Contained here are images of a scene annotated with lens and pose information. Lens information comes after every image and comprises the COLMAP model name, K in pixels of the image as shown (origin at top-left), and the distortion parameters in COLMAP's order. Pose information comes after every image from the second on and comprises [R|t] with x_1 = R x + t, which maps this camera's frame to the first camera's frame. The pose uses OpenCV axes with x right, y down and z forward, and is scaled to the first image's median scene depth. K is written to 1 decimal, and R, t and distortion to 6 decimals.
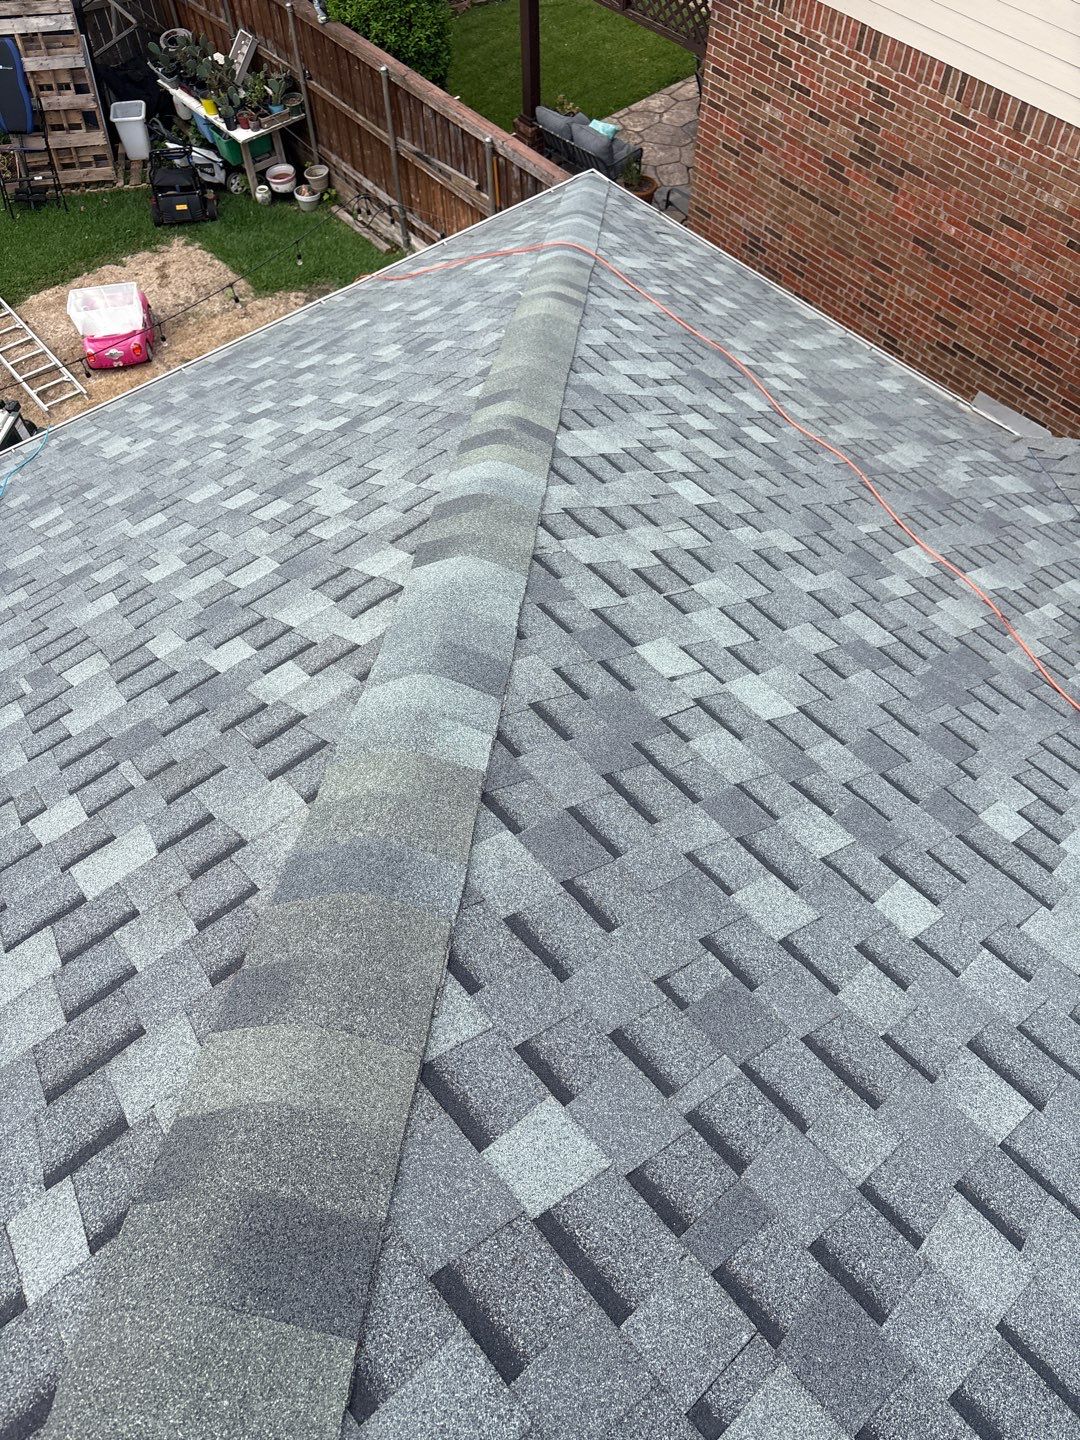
lens RADIAL K [[1107.3, 0, 501.7], [0, 1107.3, 689.2], [0, 0, 1]] dist [0.045691, -0.048063]
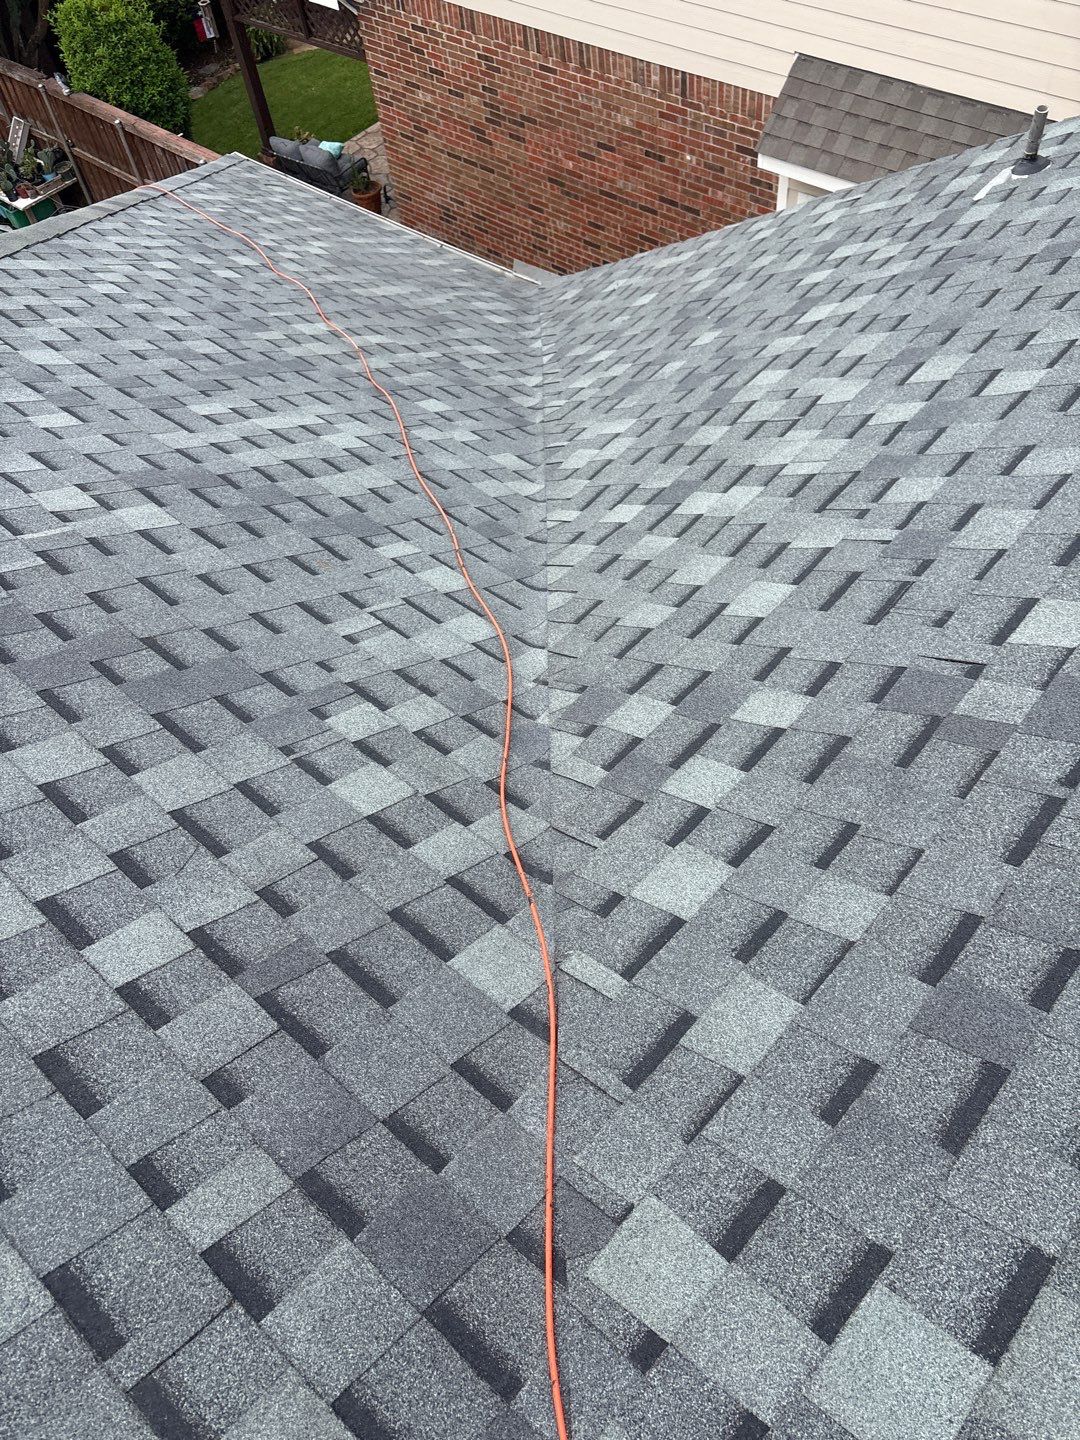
lens RADIAL K [[1107.3, 0, 518.1], [0, 1107.3, 732.6], [0, 0, 1]] dist [0.045691, -0.048063]
pose [[0.987586, -0.156353, -0.015090, 0.293838], [0.155656, 0.987013, -0.039705, 0.242377], [0.021102, 0.036864, 0.999097, -0.177206]]
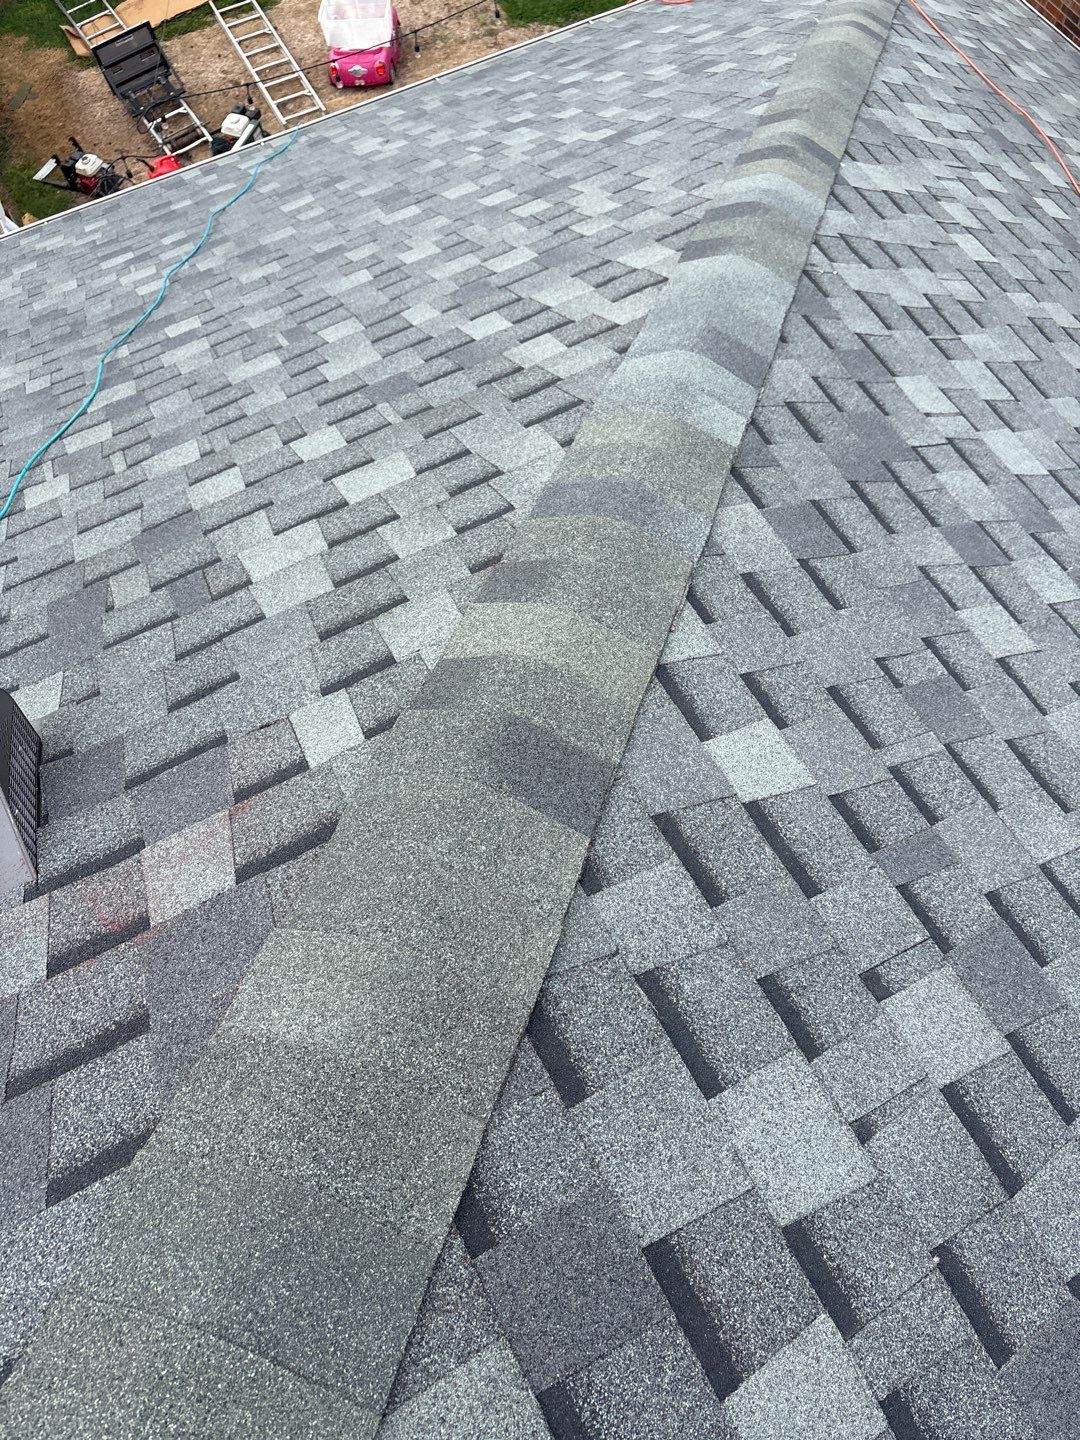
lens RADIAL K [[1107.3, 0, 515.5], [0, 1107.3, 694.9], [0, 0, 1]] dist [0.045691, -0.048063]
pose [[0.977676, 0.180861, -0.106950, -0.017009], [-0.160201, 0.970985, 0.177547, 0.038916], [0.135959, -0.156450, 0.978283, -0.015357]]
